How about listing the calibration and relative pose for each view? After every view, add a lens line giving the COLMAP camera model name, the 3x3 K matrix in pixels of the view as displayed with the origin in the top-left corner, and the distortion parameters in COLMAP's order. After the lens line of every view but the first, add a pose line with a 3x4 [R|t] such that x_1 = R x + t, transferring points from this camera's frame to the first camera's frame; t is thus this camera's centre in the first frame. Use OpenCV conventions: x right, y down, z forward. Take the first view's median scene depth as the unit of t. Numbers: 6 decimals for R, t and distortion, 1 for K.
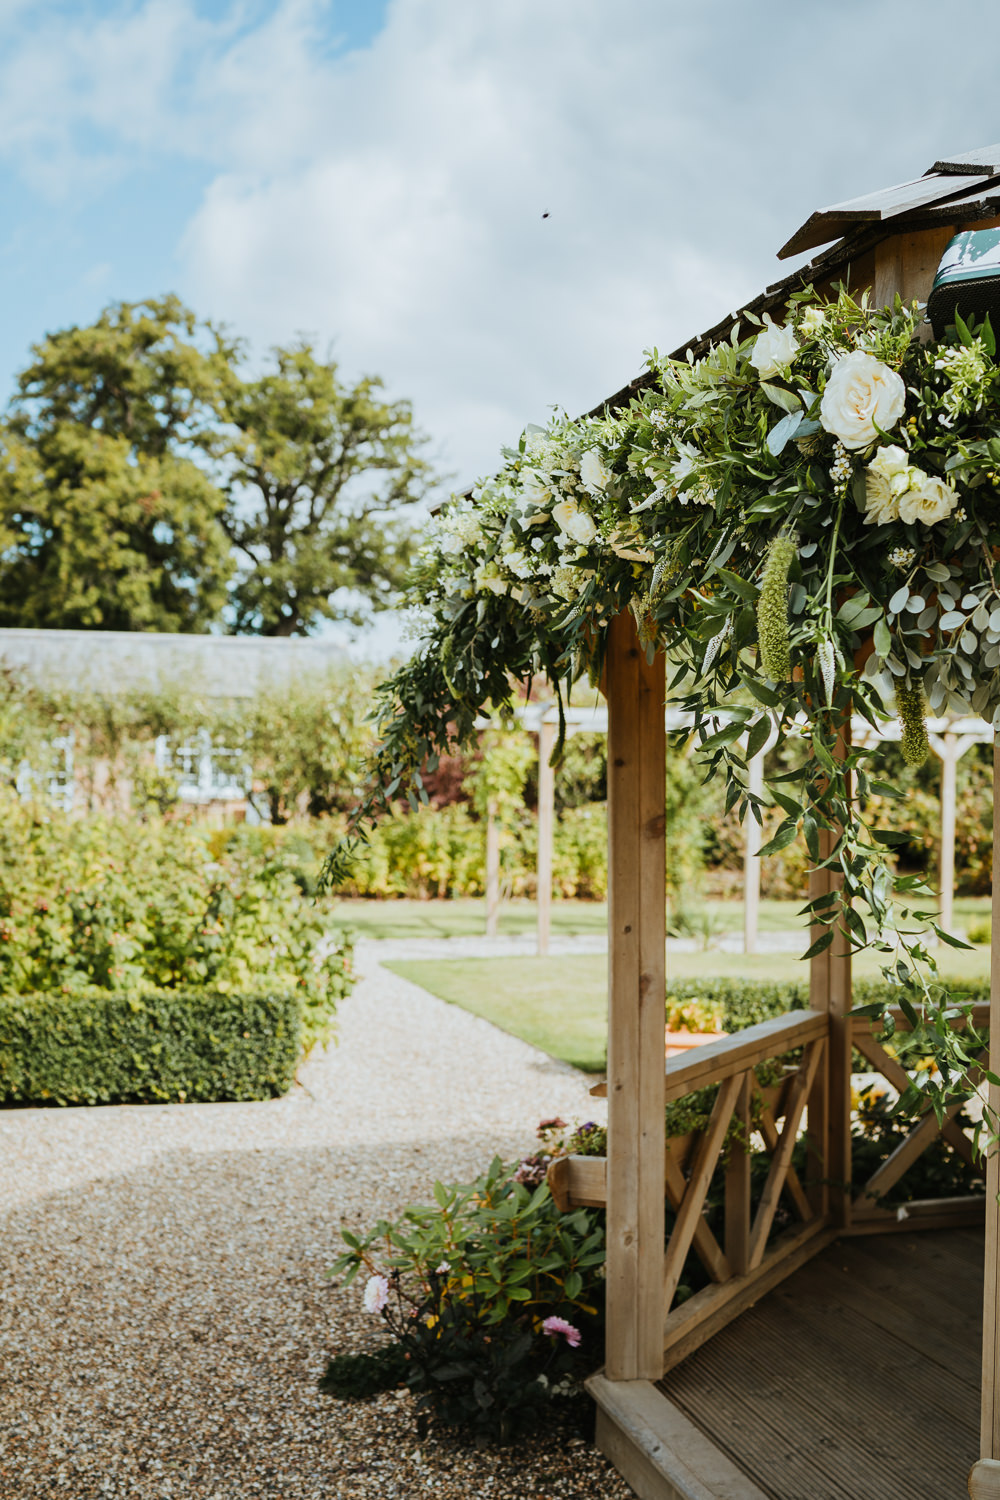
lens RADIAL K [[1457.1, 0, 500.0], [0, 1457.1, 750.0], [0, 0, 1]] dist [-0.093120, 0.080315]
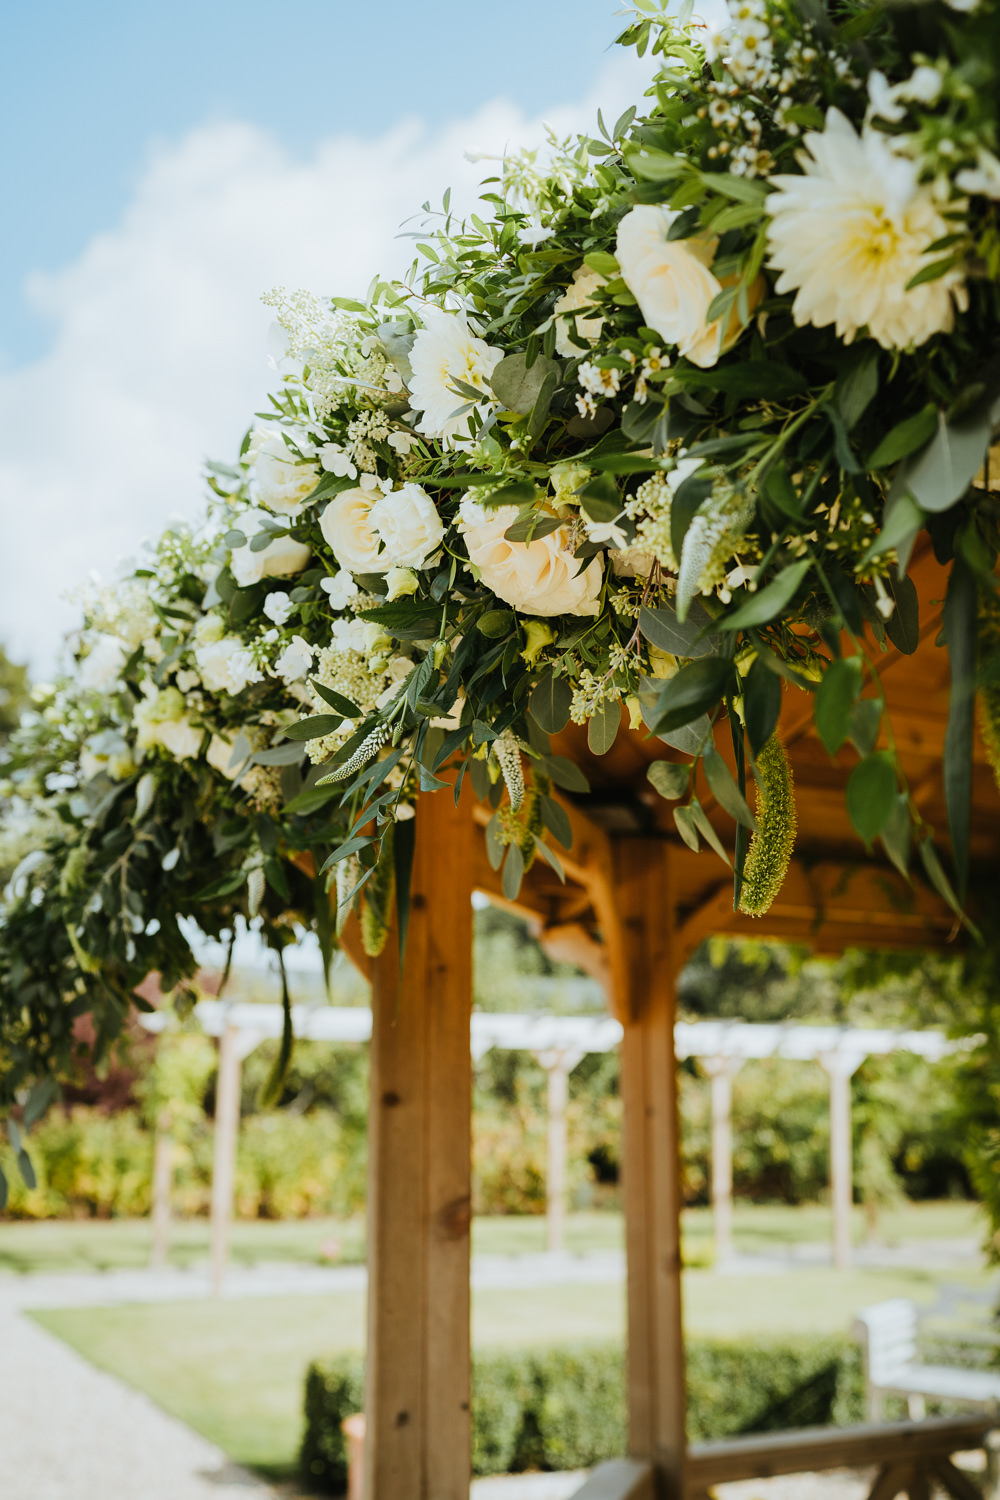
lens RADIAL K [[1457.1, 0, 500.0], [0, 1457.1, 750.0], [0, 0, 1]] dist [-0.093120, 0.080315]
pose [[0.976951, 0.050035, 0.207515, 0.002010], [-0.006789, 0.978932, -0.204074, -0.009426], [-0.213354, 0.197962, 0.956708, 0.483188]]
